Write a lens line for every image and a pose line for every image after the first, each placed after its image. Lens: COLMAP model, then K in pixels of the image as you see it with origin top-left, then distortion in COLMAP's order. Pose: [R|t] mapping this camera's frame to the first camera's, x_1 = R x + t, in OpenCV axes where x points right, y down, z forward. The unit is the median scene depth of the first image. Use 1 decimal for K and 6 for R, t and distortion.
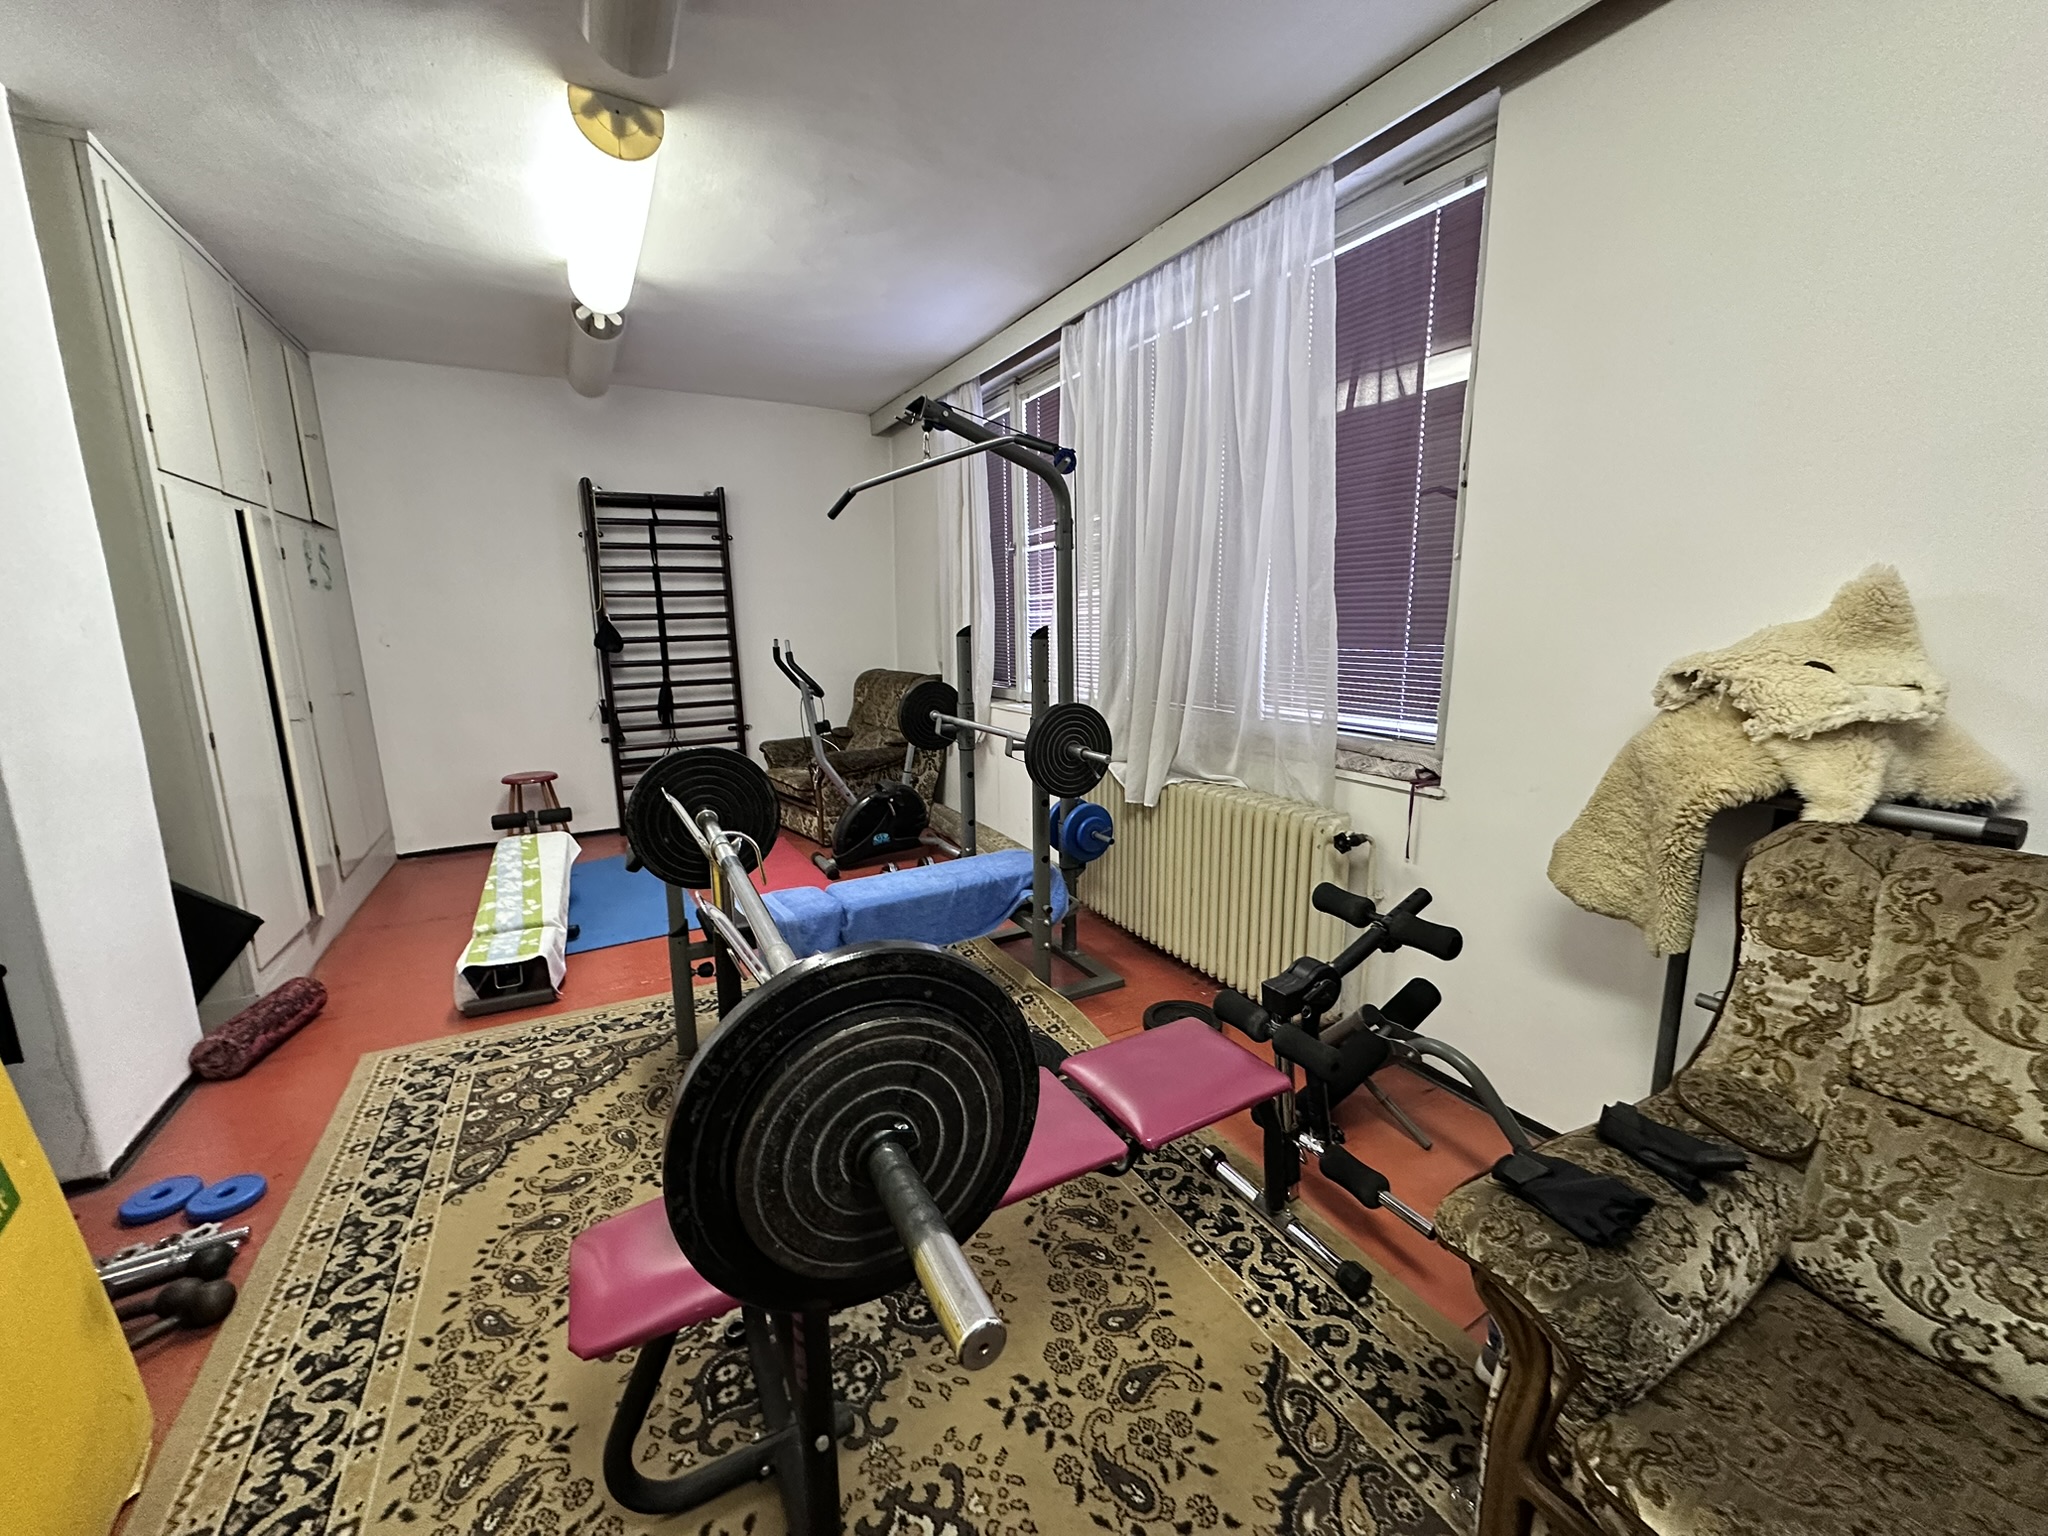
lens RADIAL K [[814.0, 0, 1020.1], [0, 814.0, 766.3], [0, 0, 1]] dist [-0.003458, -0.000365]
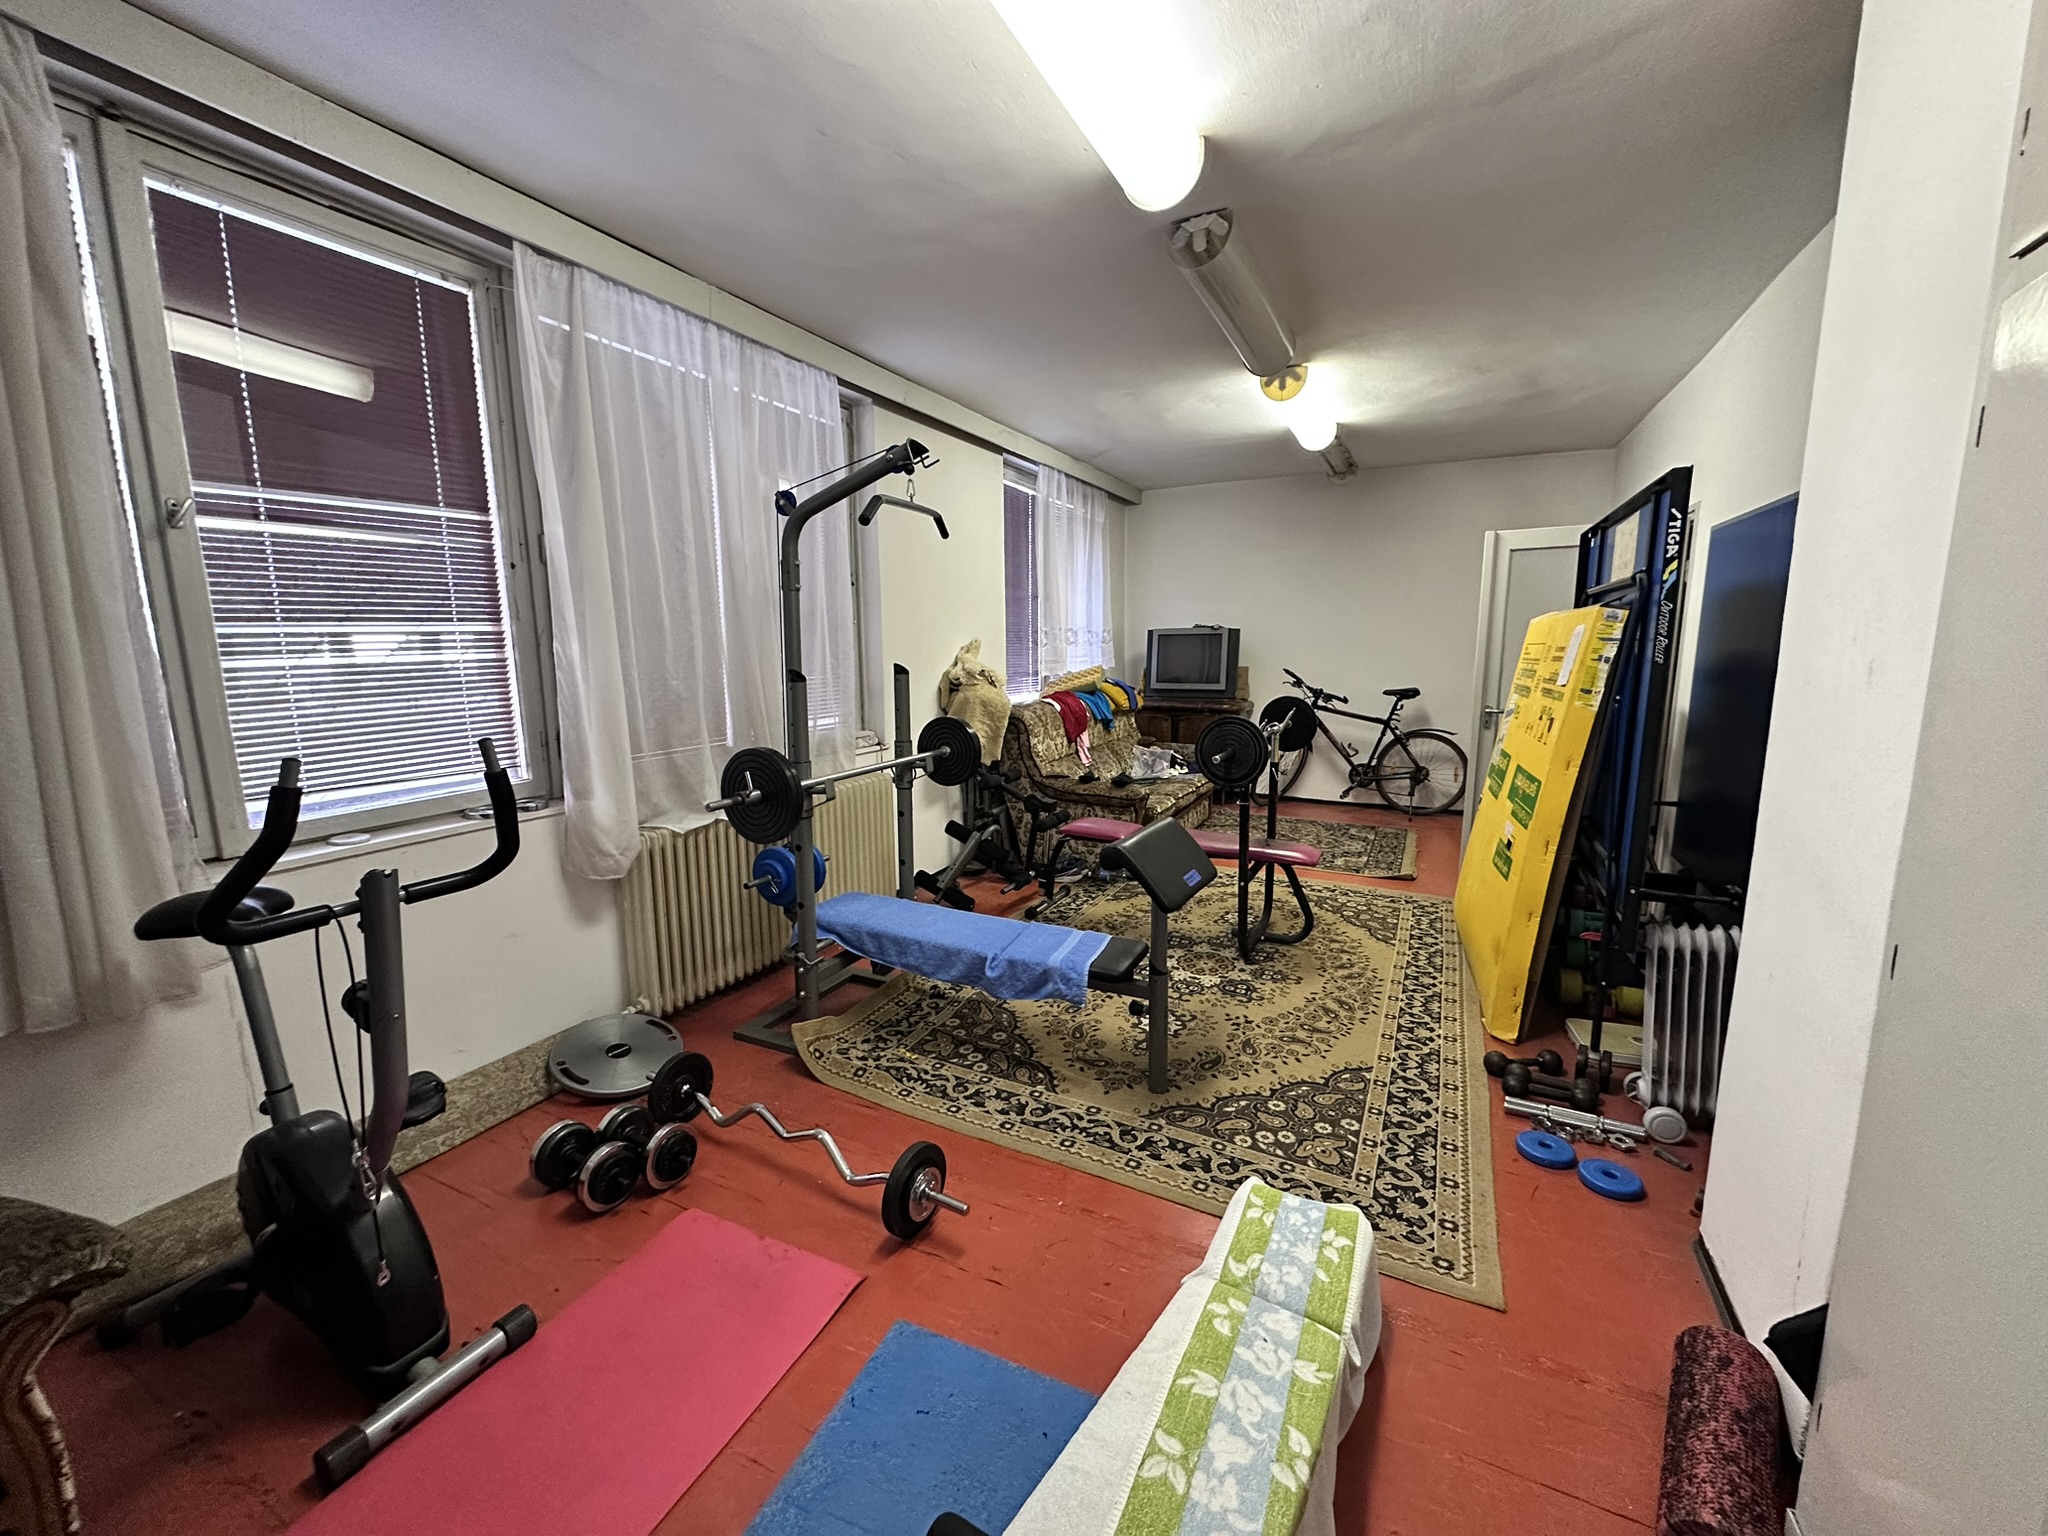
lens RADIAL K [[814.0, 0, 1017.5], [0, 814.0, 769.5], [0, 0, 1]] dist [-0.003458, -0.000365]
pose [[-0.564505, -0.115588, 0.817297, -1.207521], [0.160984, 0.955716, 0.246356, -0.331880], [-0.809579, 0.270641, -0.520899, 1.736342]]
